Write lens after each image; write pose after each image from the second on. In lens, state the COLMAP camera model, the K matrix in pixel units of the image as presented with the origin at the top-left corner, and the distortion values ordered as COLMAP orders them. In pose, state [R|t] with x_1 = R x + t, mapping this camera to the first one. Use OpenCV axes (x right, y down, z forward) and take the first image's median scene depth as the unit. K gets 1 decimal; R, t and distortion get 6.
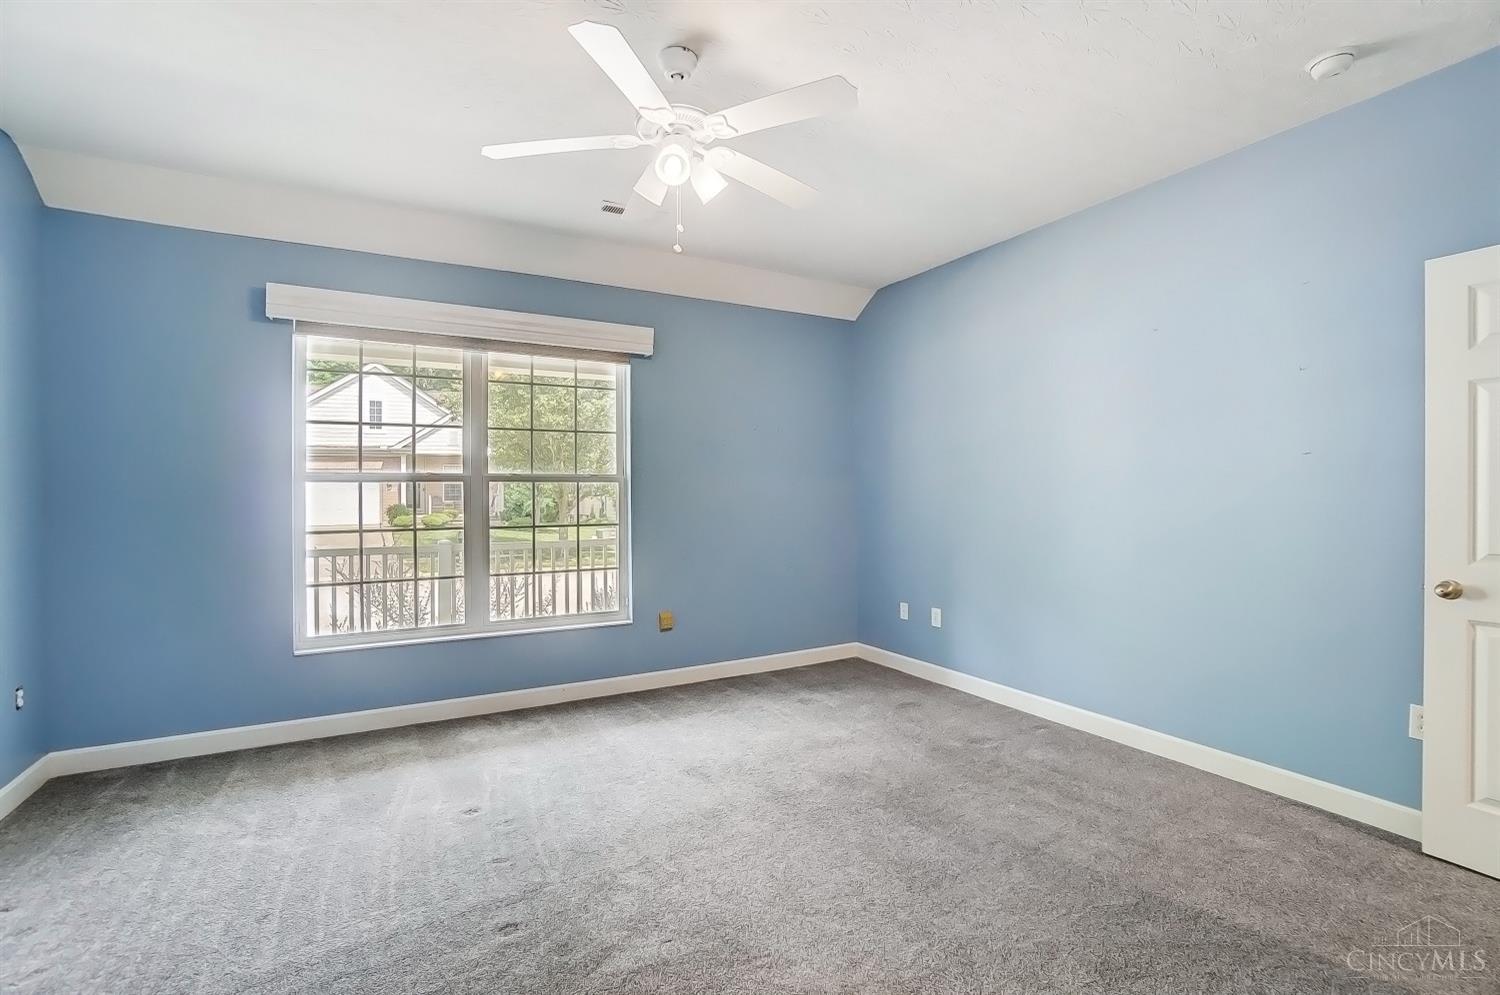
lens RADIAL K [[669.1, 0, 752.9], [0, 669.1, 492.0], [0, 0, 1]] dist [-0.035264, 0.018381]
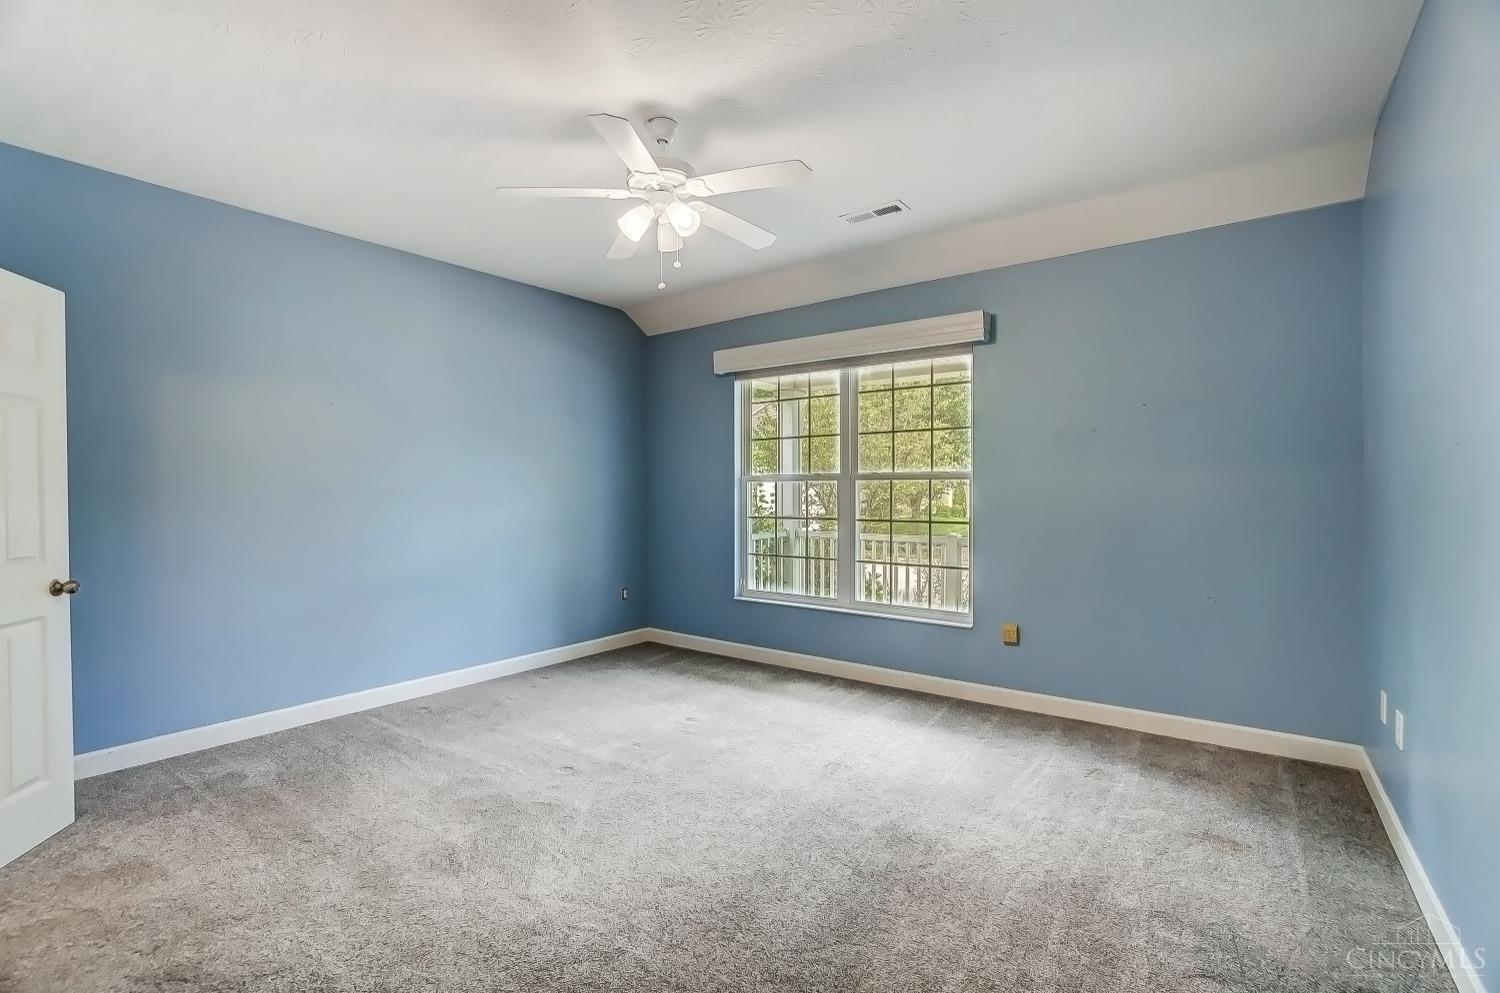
lens RADIAL K [[644.6, 0, 723.0], [0, 644.6, 503.8], [0, 0, 1]] dist [-0.034984, 0.016188]
pose [[0.414081, 0.021461, -0.909987, 0.544275], [0.003203, 0.999681, 0.025034, -0.003595], [0.910235, -0.013281, 0.413880, 0.338074]]
